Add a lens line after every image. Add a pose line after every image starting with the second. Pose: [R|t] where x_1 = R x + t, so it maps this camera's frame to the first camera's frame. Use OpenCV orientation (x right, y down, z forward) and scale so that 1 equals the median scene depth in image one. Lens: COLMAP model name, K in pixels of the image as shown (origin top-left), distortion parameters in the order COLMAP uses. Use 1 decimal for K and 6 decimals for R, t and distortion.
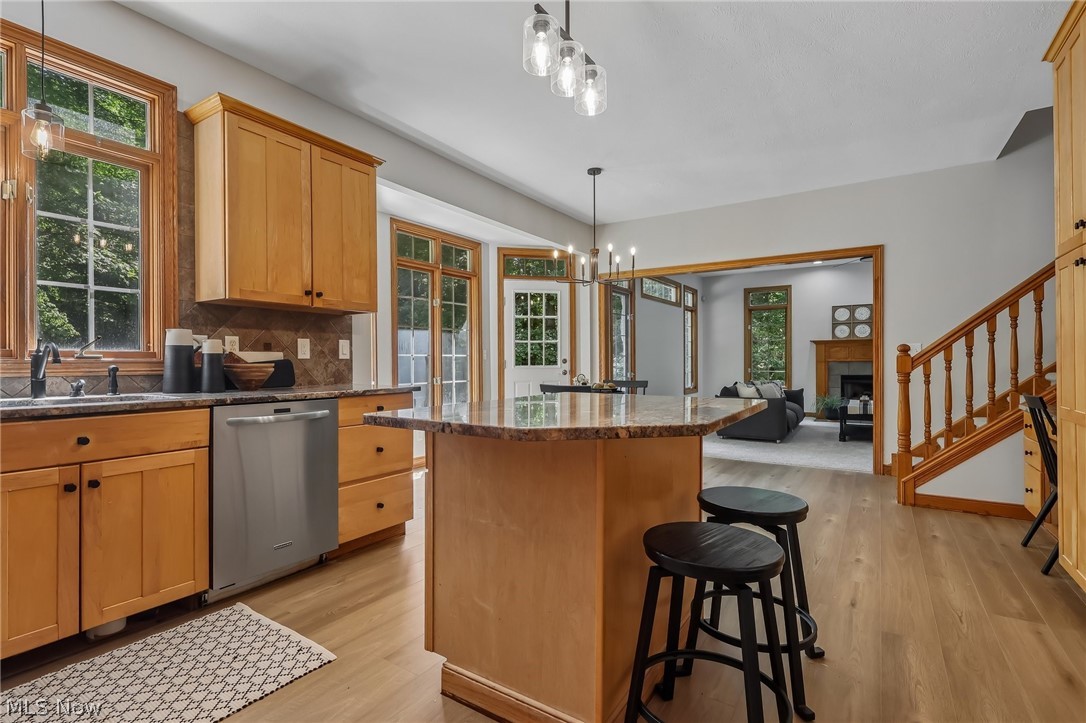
lens RADIAL K [[522.8, 0, 530.1], [0, 522.8, 362.6], [0, 0, 1]] dist [0.001693, 0.000982]
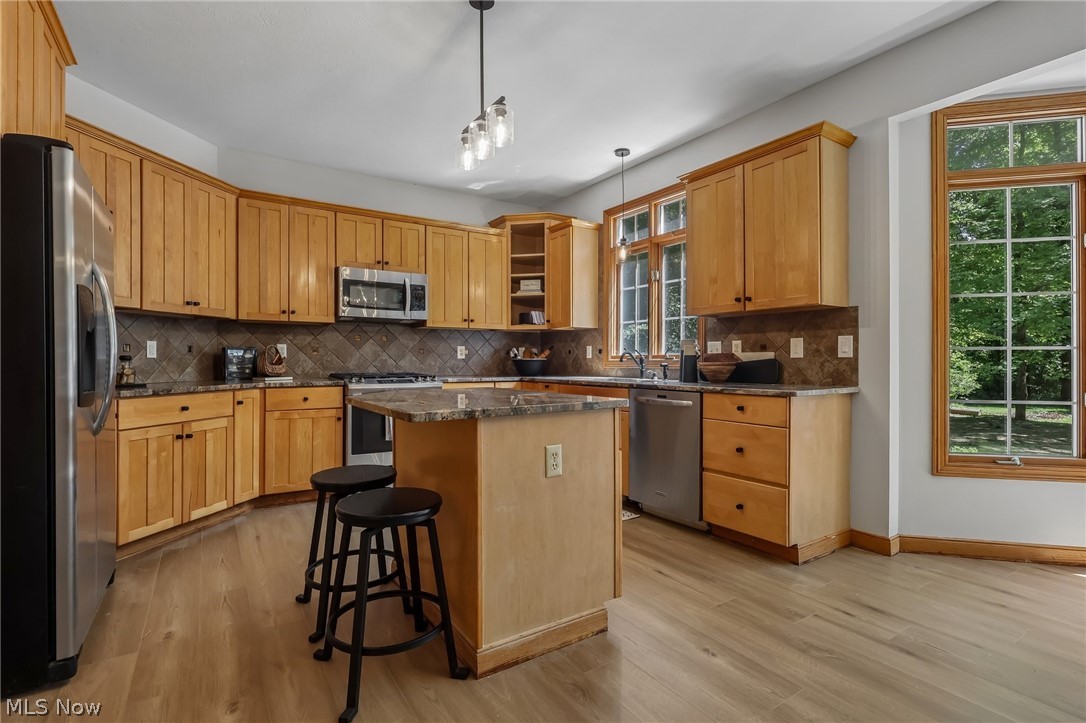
lens RADIAL K [[507.6, 0, 539.8], [0, 507.6, 362.4], [0, 0, 1]] dist [-0.002902, -0.000370]
pose [[-0.393022, 0.005738, -0.919511, 0.734975], [0.001843, 0.999983, 0.005452, -0.005232], [0.919527, 0.000448, -0.393026, 1.020728]]
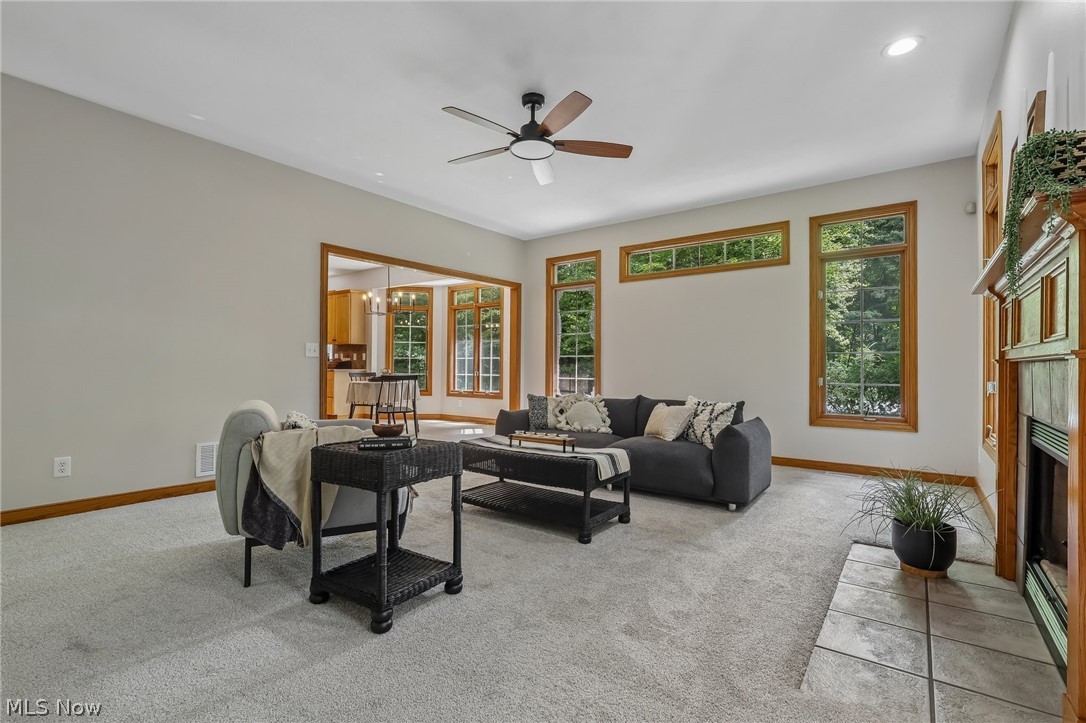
lens RADIAL K [[504.8, 0, 540.0], [0, 504.8, 359.0], [0, 0, 1]] dist [-0.002199, 0.000096]
pose [[-0.058202, -0.009484, -0.998260, 2.622380], [-0.007612, 0.999930, -0.009056, 0.004524], [0.998276, 0.007072, -0.058270, 2.445756]]
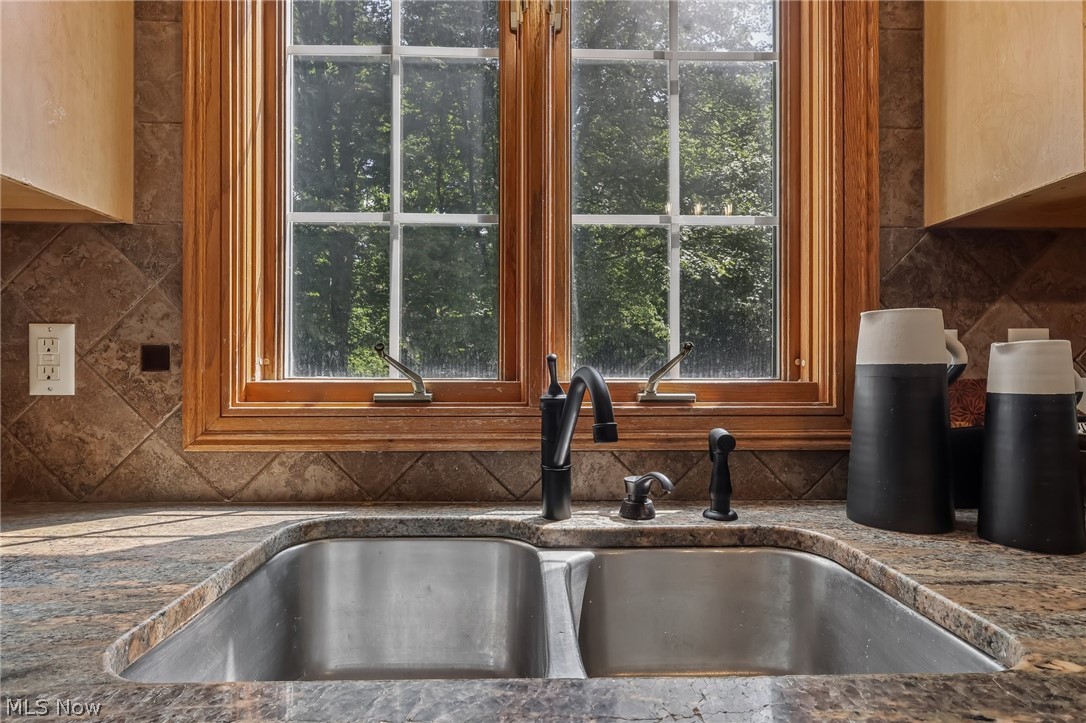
lens RADIAL K [[597.5, 0, 543.0], [0, 597.5, 361.5], [0, 0, 1]] dist [-0.000040, 0.000288]
pose [[0.585601, -0.005439, -0.810581, -0.441501], [-0.001307, 0.999970, -0.007654, -0.027240], [0.810598, 0.005541, 0.585576, 0.545828]]
